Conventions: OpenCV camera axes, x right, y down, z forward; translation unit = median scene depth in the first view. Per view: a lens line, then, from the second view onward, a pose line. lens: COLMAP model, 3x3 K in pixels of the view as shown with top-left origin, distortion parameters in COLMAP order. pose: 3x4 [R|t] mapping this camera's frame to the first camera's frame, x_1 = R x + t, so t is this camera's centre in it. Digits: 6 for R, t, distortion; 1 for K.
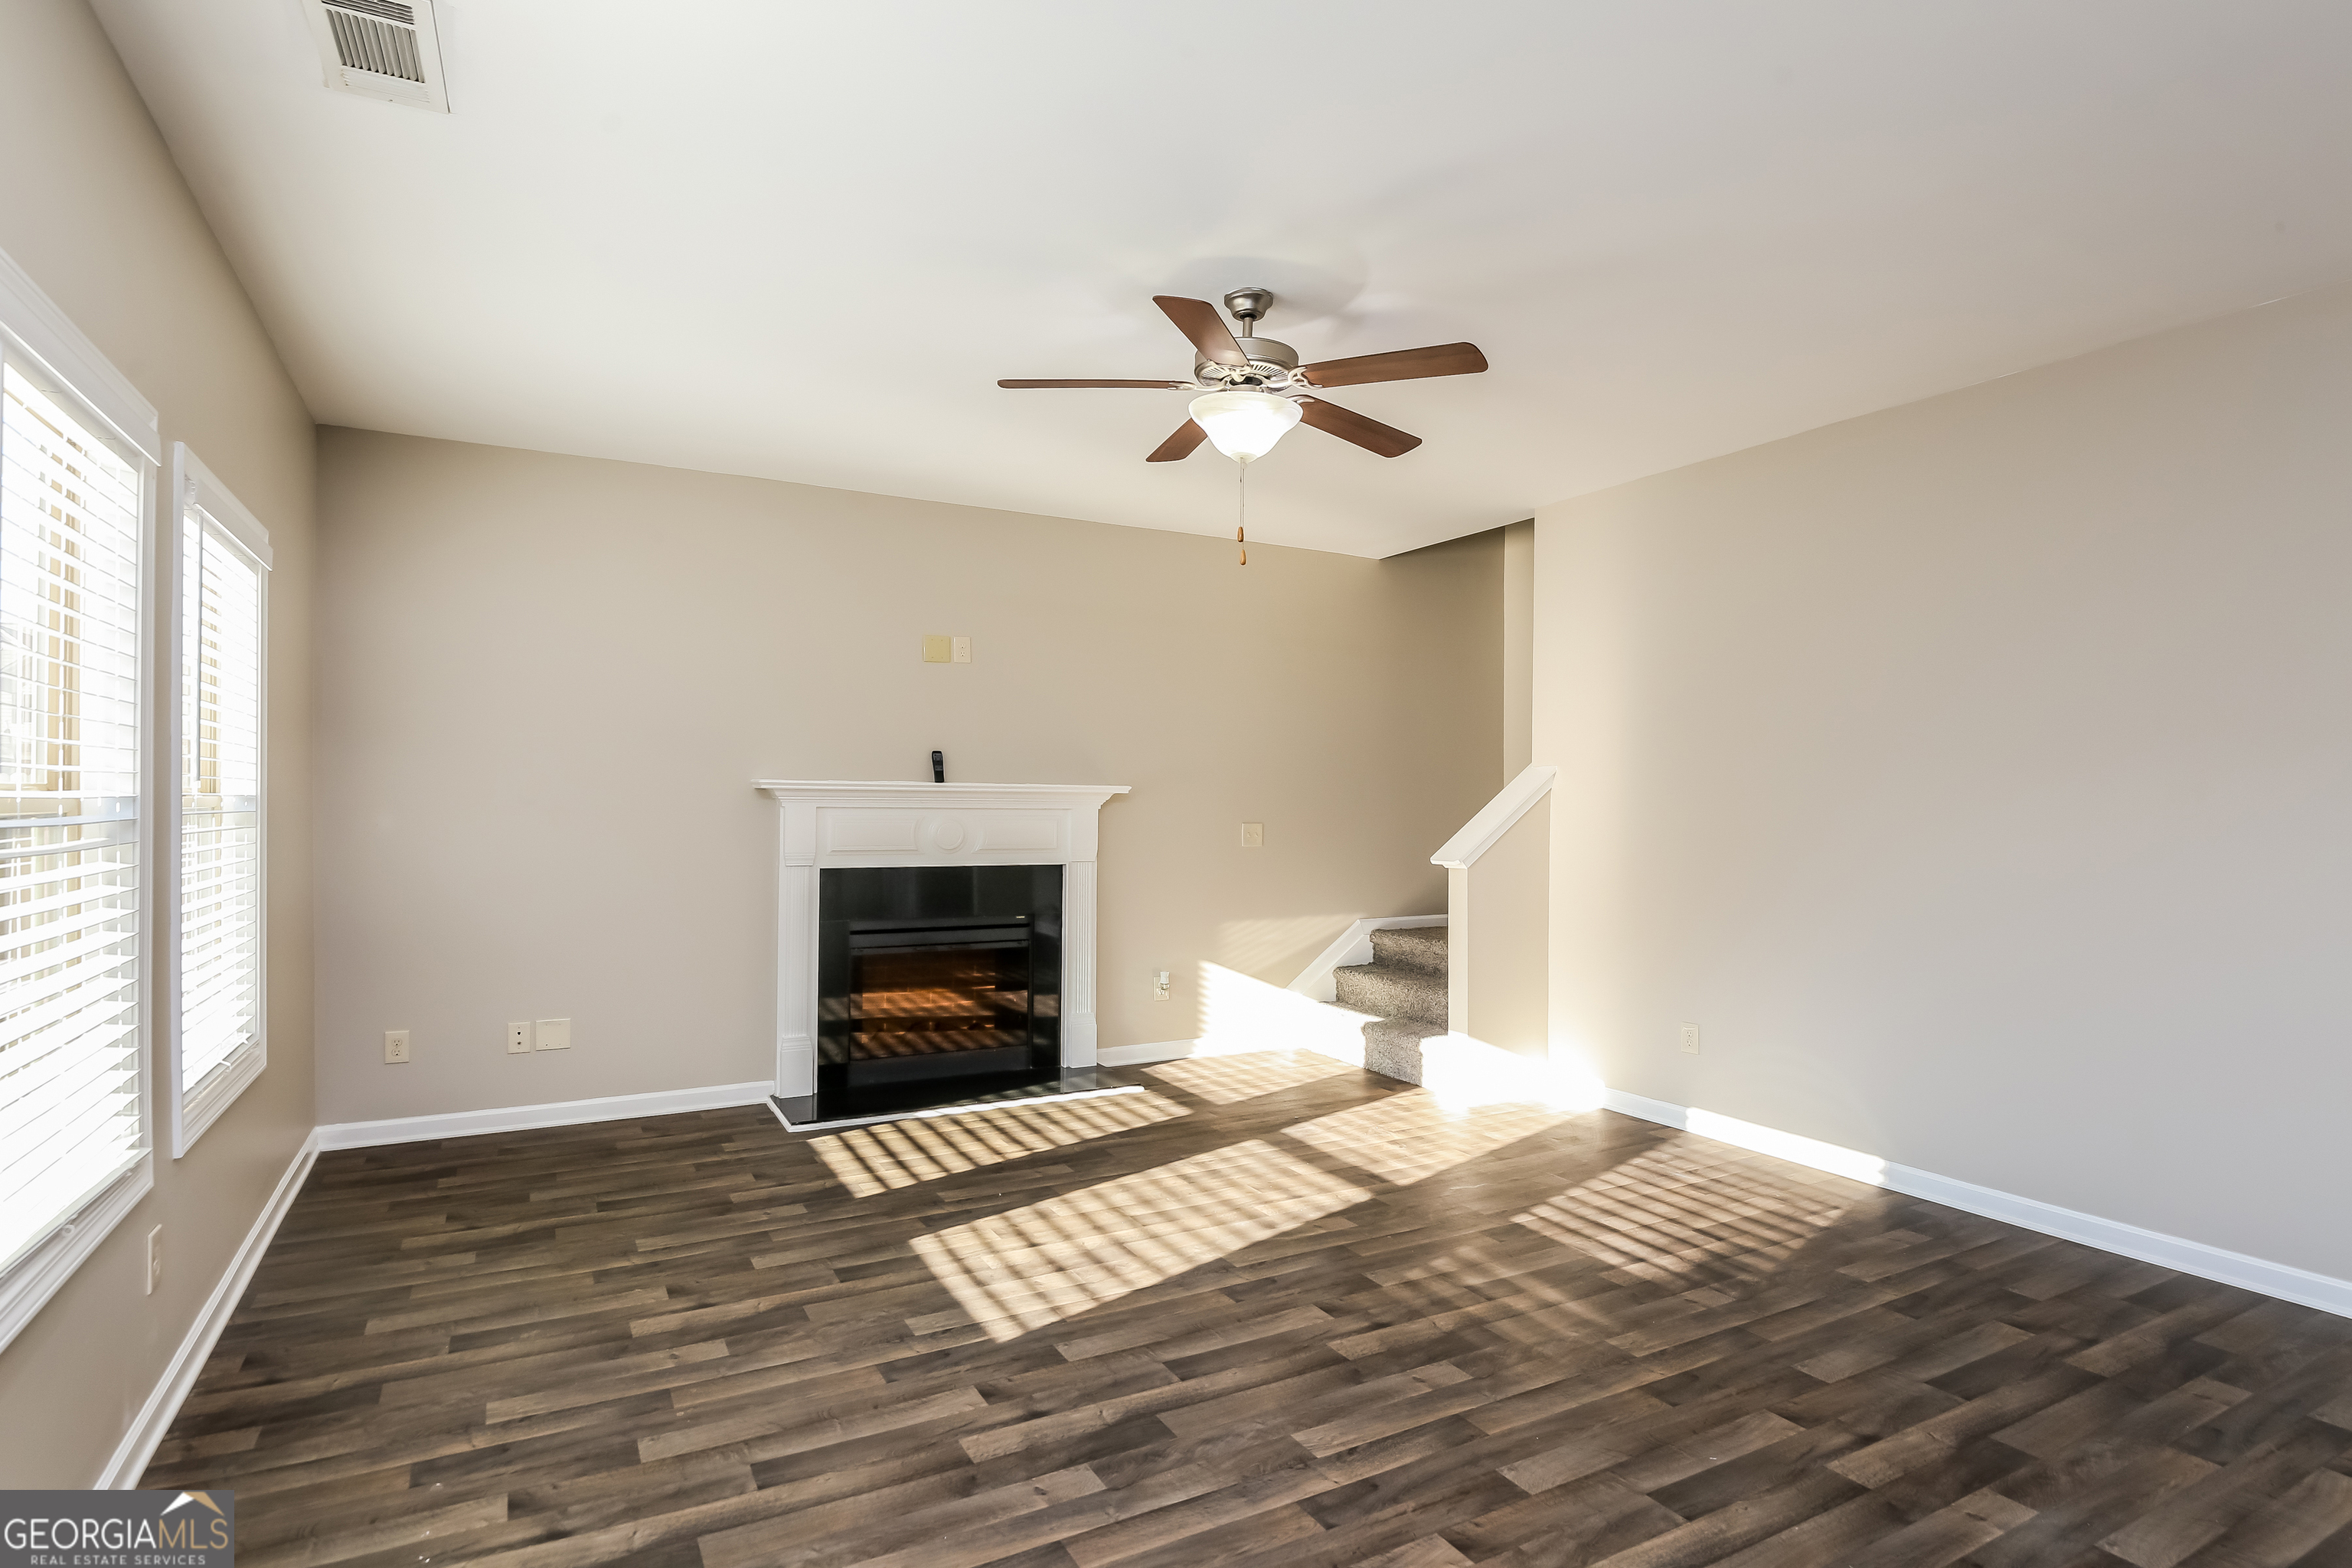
lens RADIAL K [[1189.3, 0, 1191.2], [0, 1189.3, 803.0], [0, 0, 1]] dist [-0.008398, -0.000480]
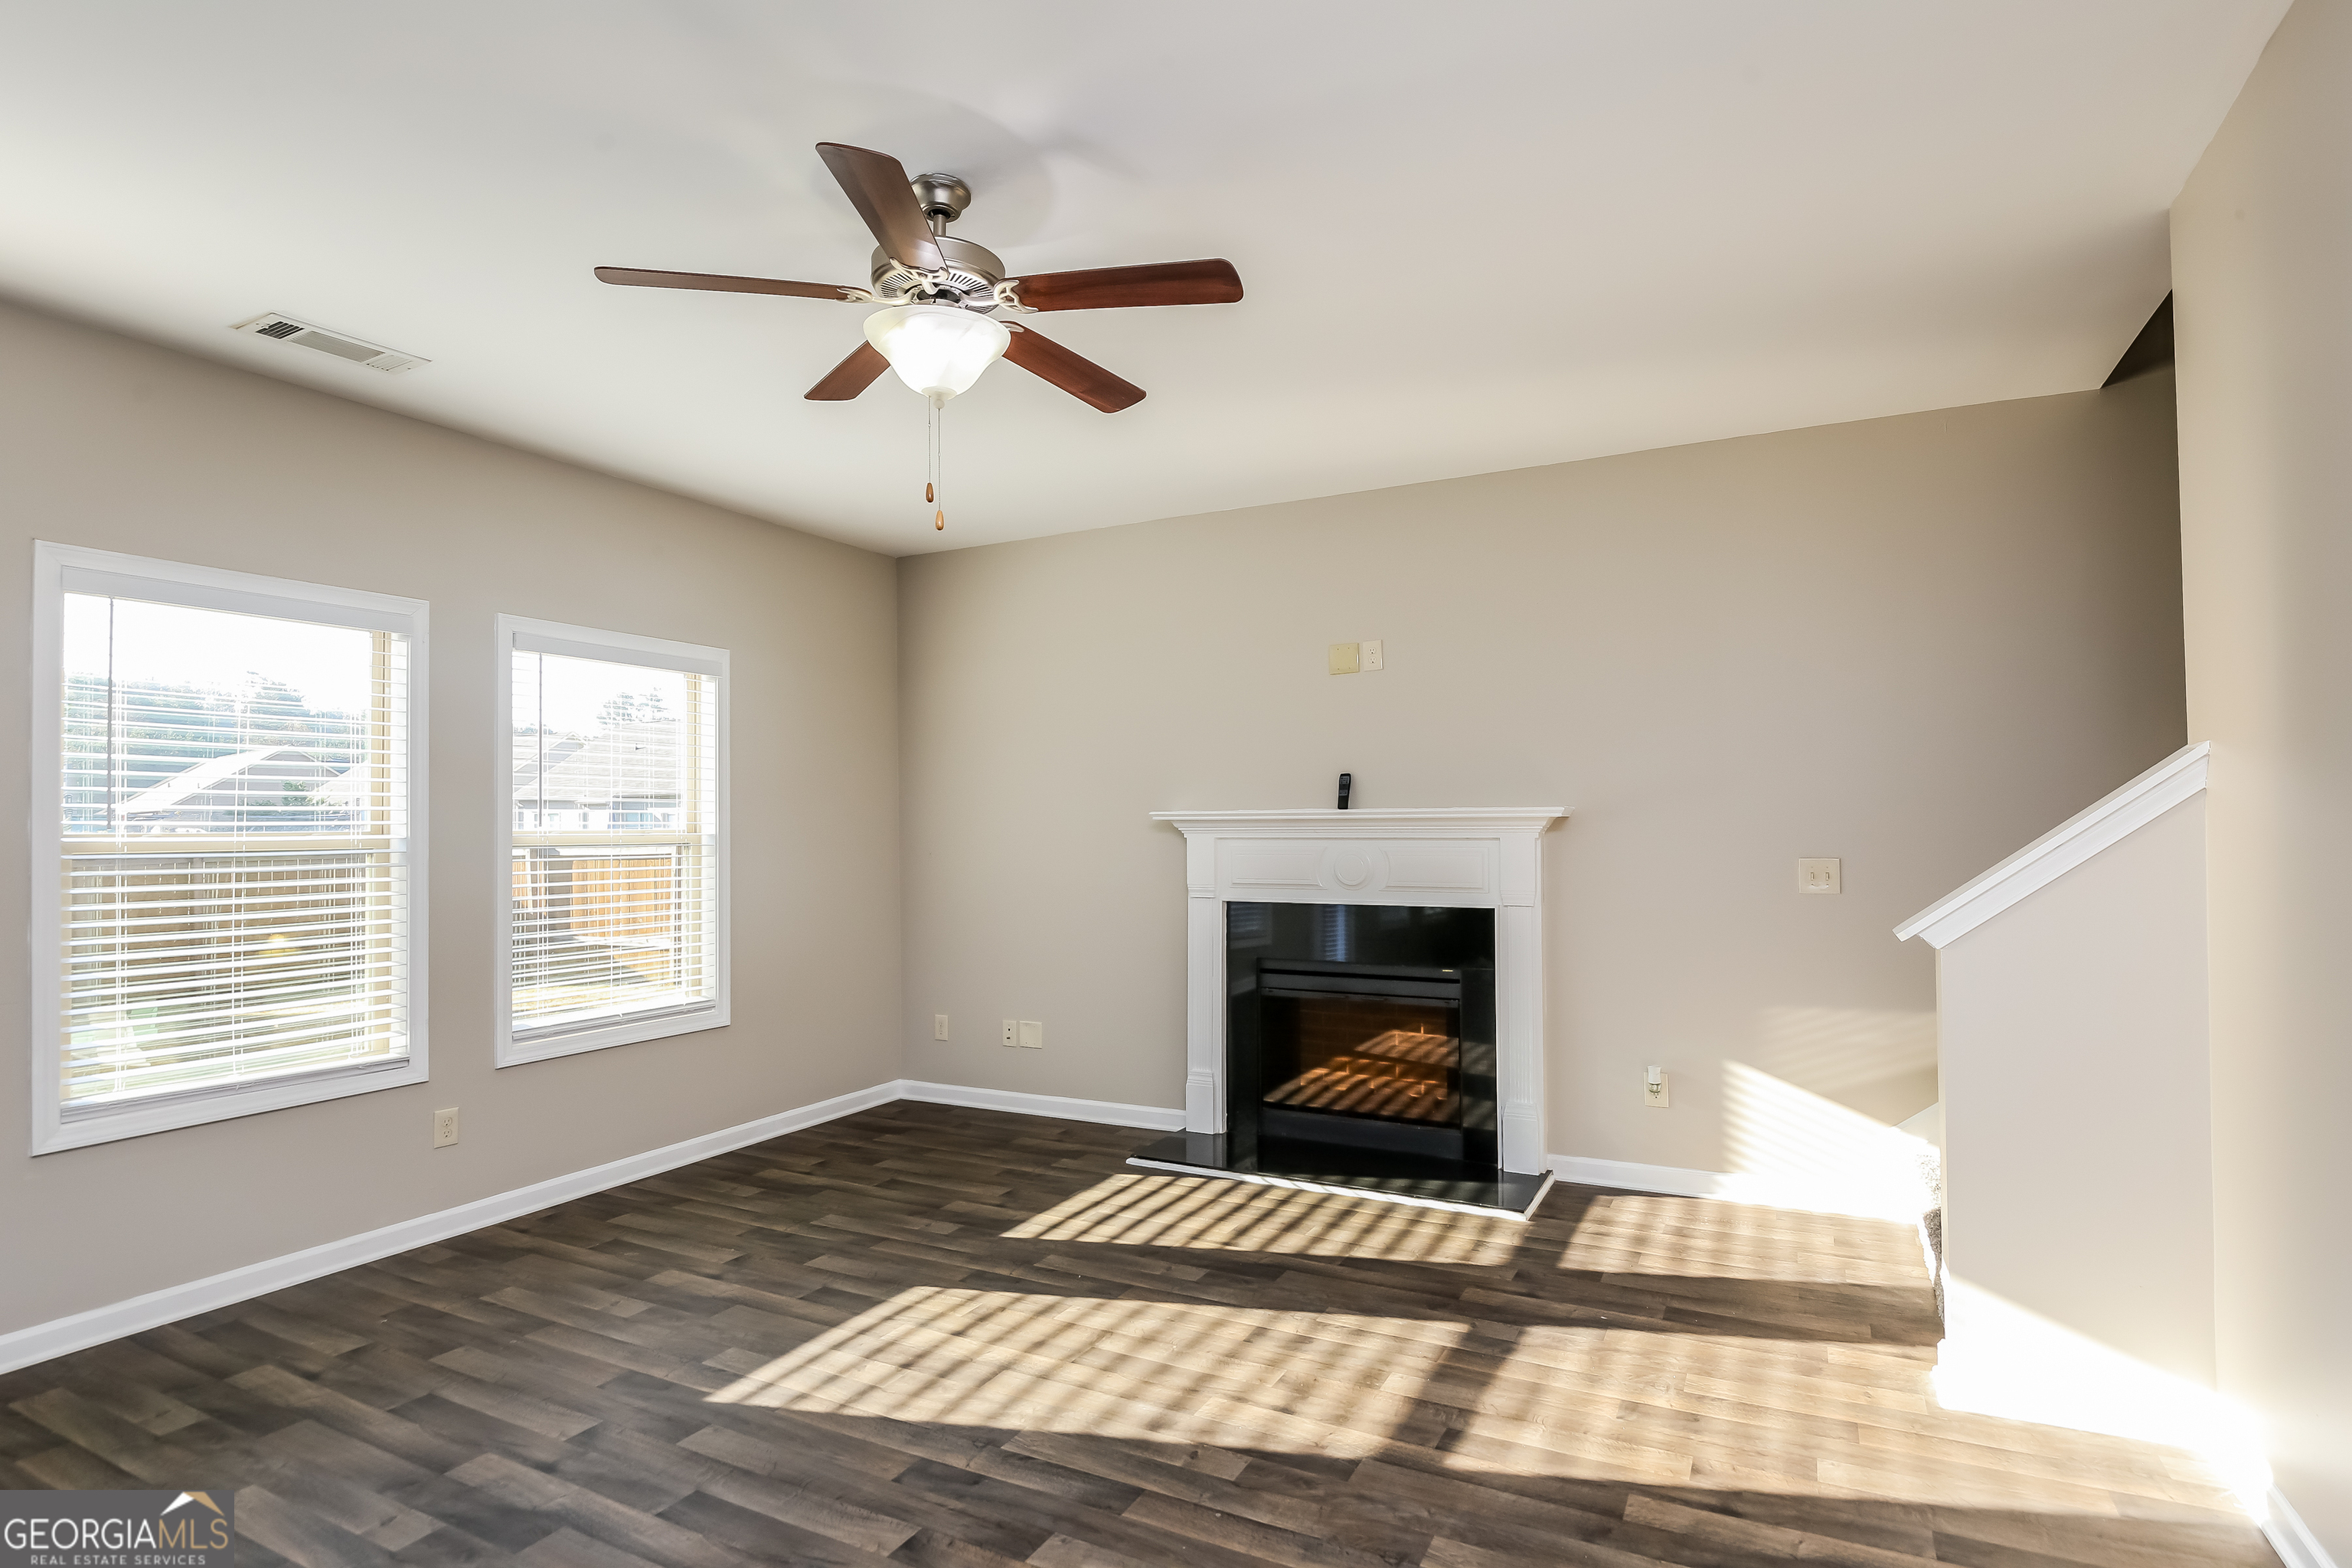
lens RADIAL K [[1189.3, 0, 1191.2], [0, 1189.3, 803.0], [0, 0, 1]] dist [-0.008398, -0.000480]
pose [[0.555649, -0.029615, -0.830890, 0.646569], [0.014568, 0.999559, -0.025884, -0.000742], [0.831290, 0.002278, 0.555835, 0.584644]]
